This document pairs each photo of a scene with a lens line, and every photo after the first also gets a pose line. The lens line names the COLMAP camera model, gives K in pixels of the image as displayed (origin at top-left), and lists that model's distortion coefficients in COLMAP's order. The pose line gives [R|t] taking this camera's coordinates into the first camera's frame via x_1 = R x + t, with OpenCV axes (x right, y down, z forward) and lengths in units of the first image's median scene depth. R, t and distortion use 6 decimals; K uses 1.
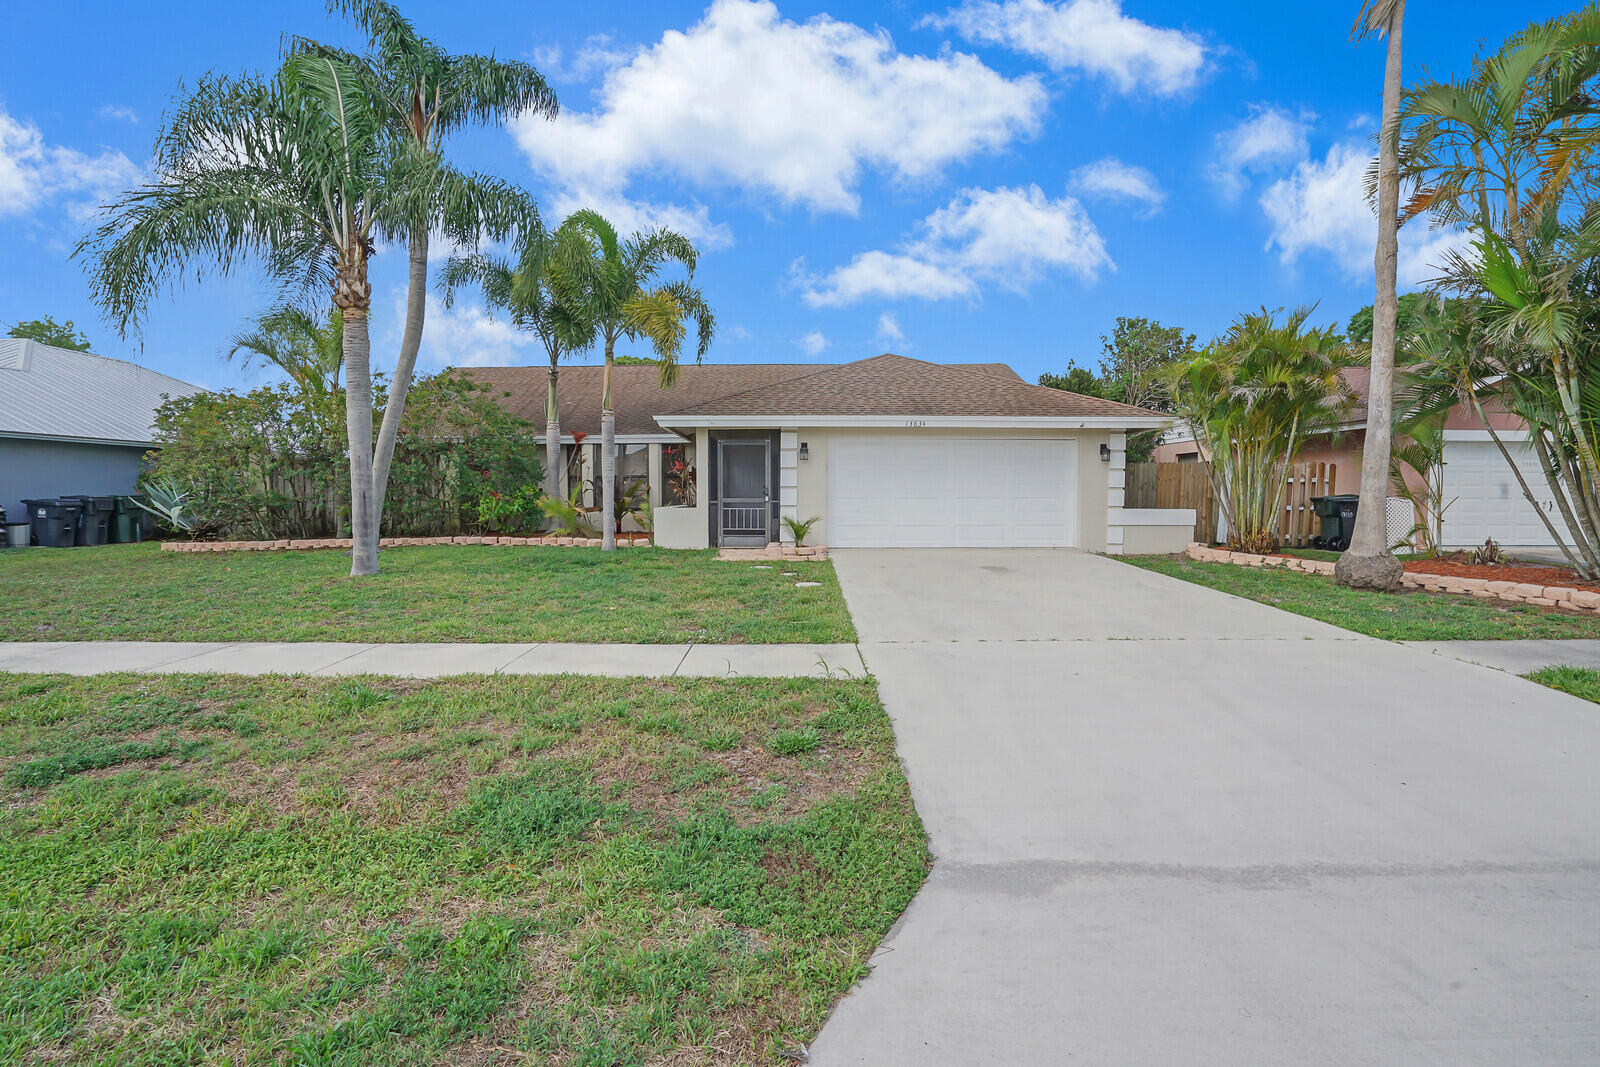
lens RADIAL K [[753.8, 0, 795.8], [0, 753.8, 539.3], [0, 0, 1]] dist [-0.065754, 0.027853]
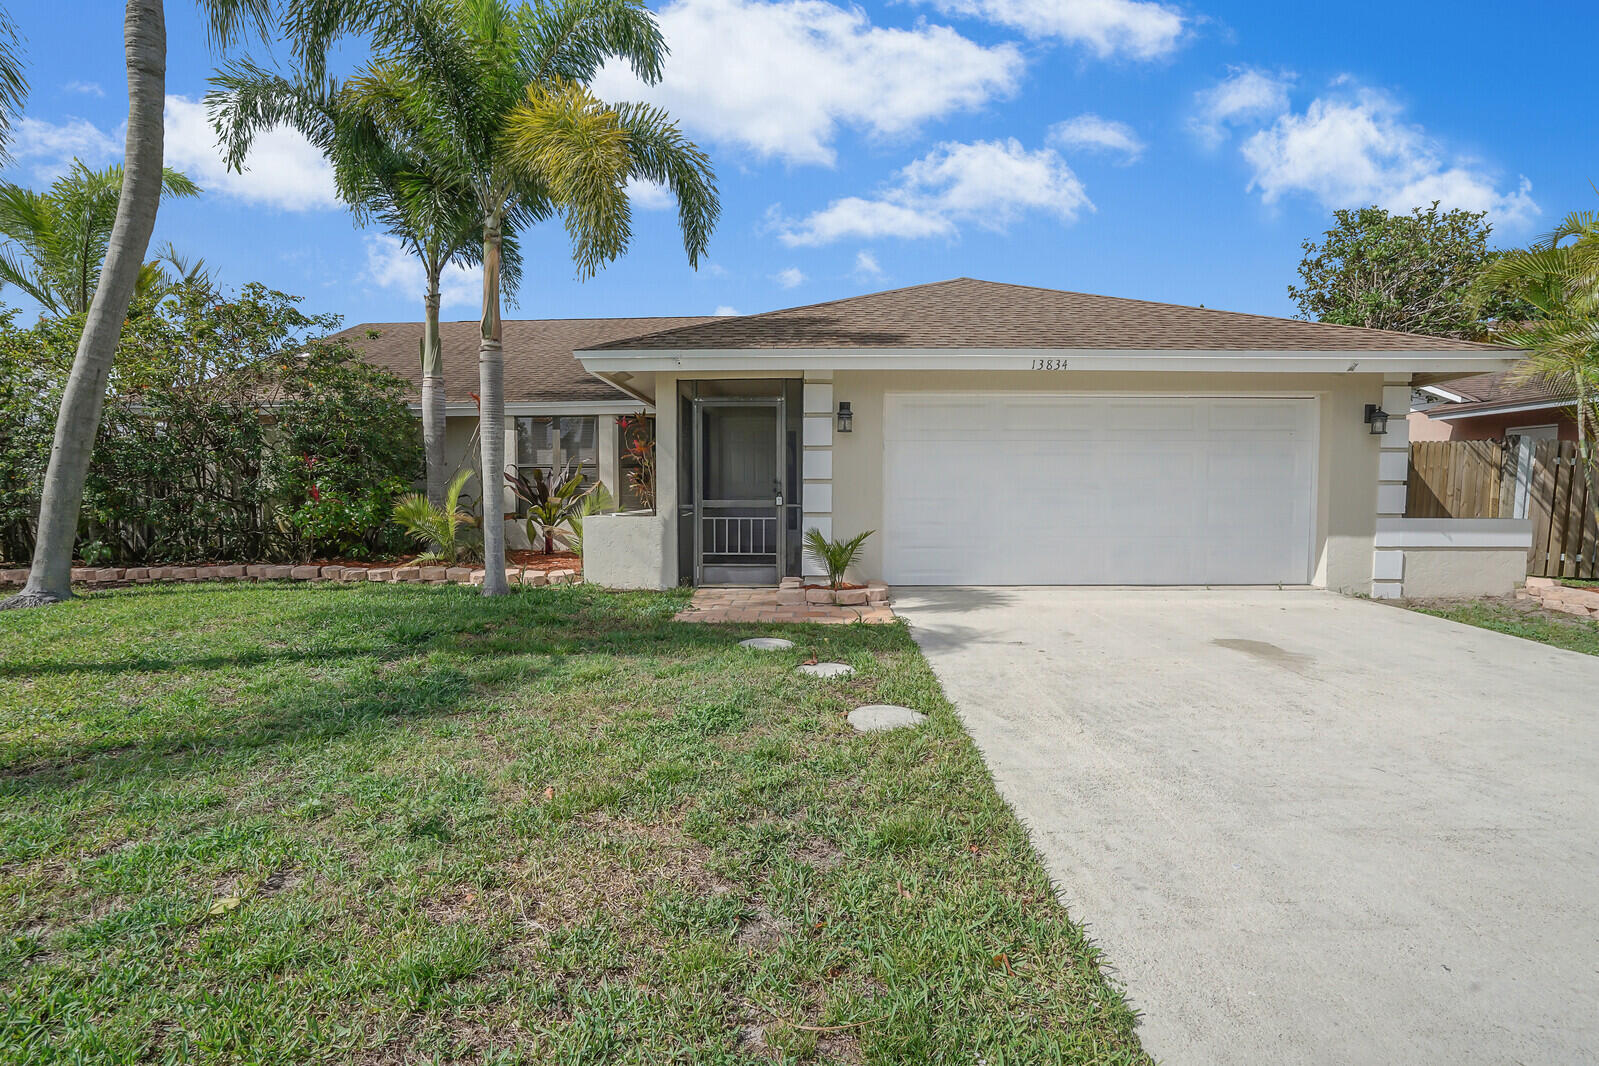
lens RADIAL K [[753.3, 0, 795.3], [0, 753.3, 538.8], [0, 0, 1]] dist [-0.065754, 0.027853]
pose [[0.999841, -0.001190, -0.017820, -0.016028], [0.001255, 0.999993, 0.003611, -0.027182], [0.017815, -0.003633, 0.999835, 0.430317]]
